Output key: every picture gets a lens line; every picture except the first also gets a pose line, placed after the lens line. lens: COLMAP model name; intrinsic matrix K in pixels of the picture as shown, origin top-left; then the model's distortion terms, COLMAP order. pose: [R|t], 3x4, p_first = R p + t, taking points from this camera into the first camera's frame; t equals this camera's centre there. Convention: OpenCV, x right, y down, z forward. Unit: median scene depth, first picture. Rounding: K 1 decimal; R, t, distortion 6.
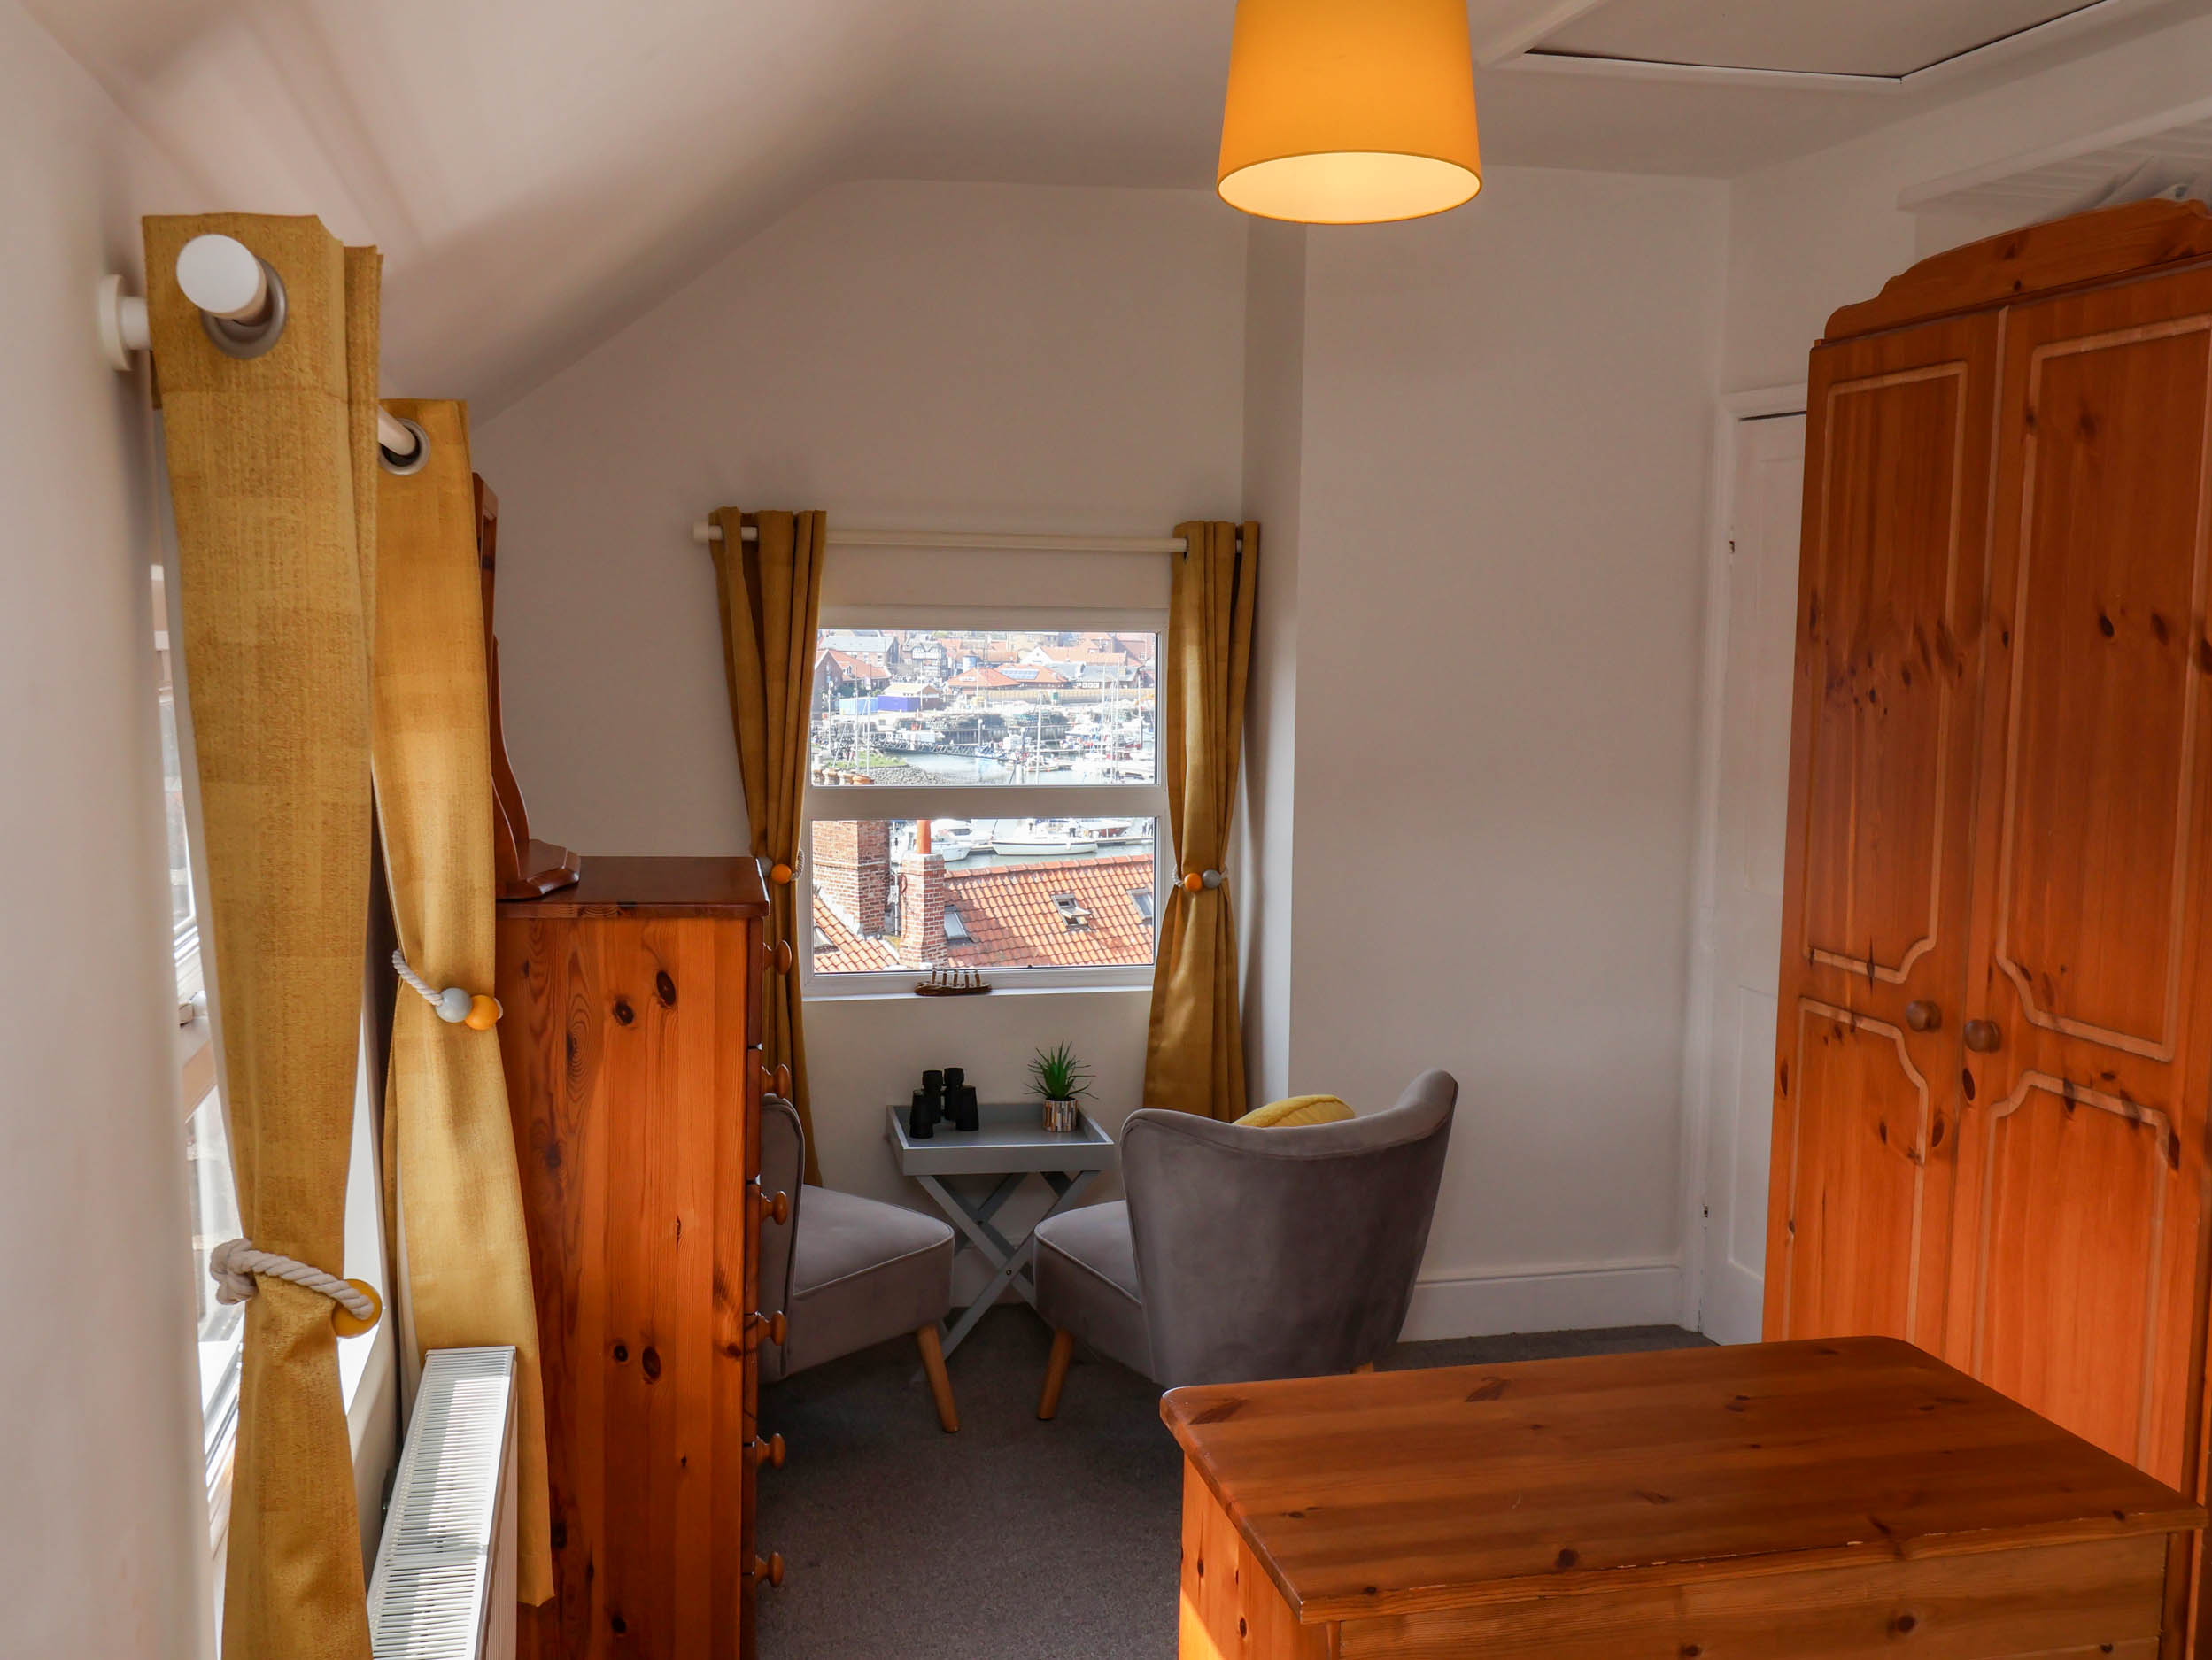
lens RADIAL K [[1924.6, 0, 1103.3], [0, 1924.6, 826.8], [0, 0, 1]] dist [0.028496, -0.002169]
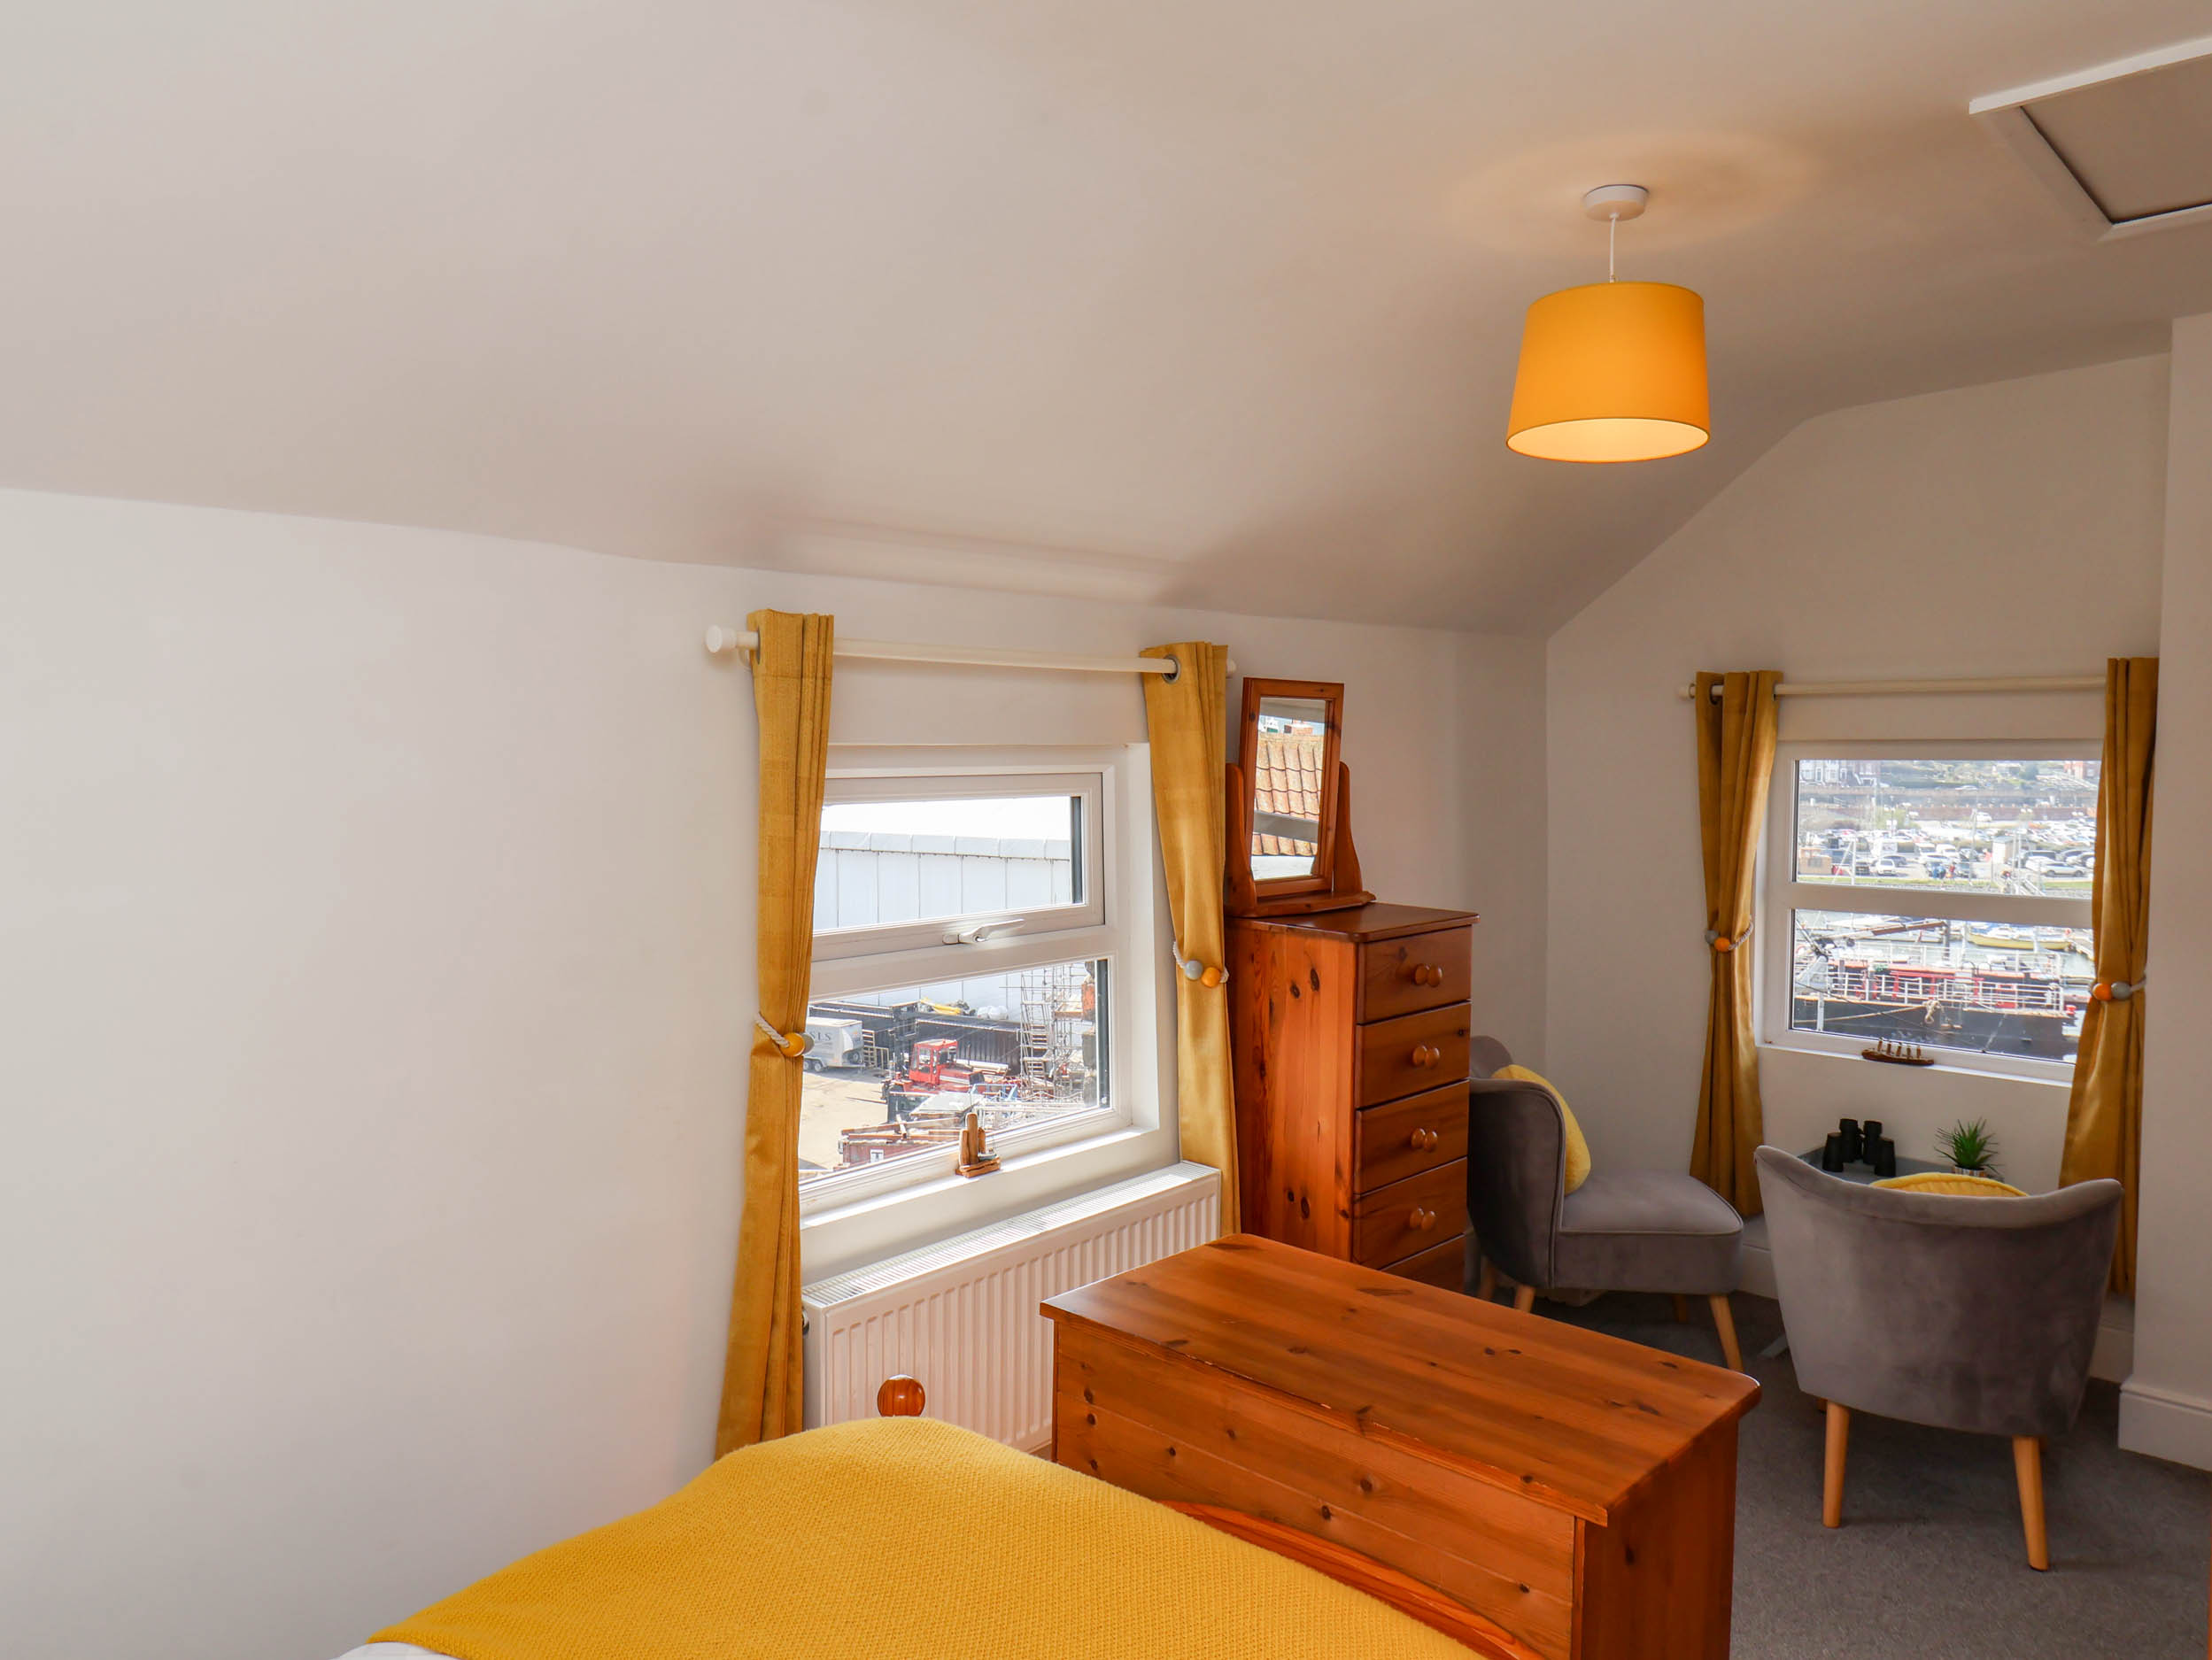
lens RADIAL K [[1458.1, 0, 1105.1], [0, 1458.1, 833.8], [0, 0, 1]] dist [-0.041502, 0.000239]
pose [[0.541660, 0.030368, -0.840049, 0.491313], [-0.075873, 0.997034, -0.012880, -0.007438], [0.837166, 0.070713, 0.542358, 0.114394]]
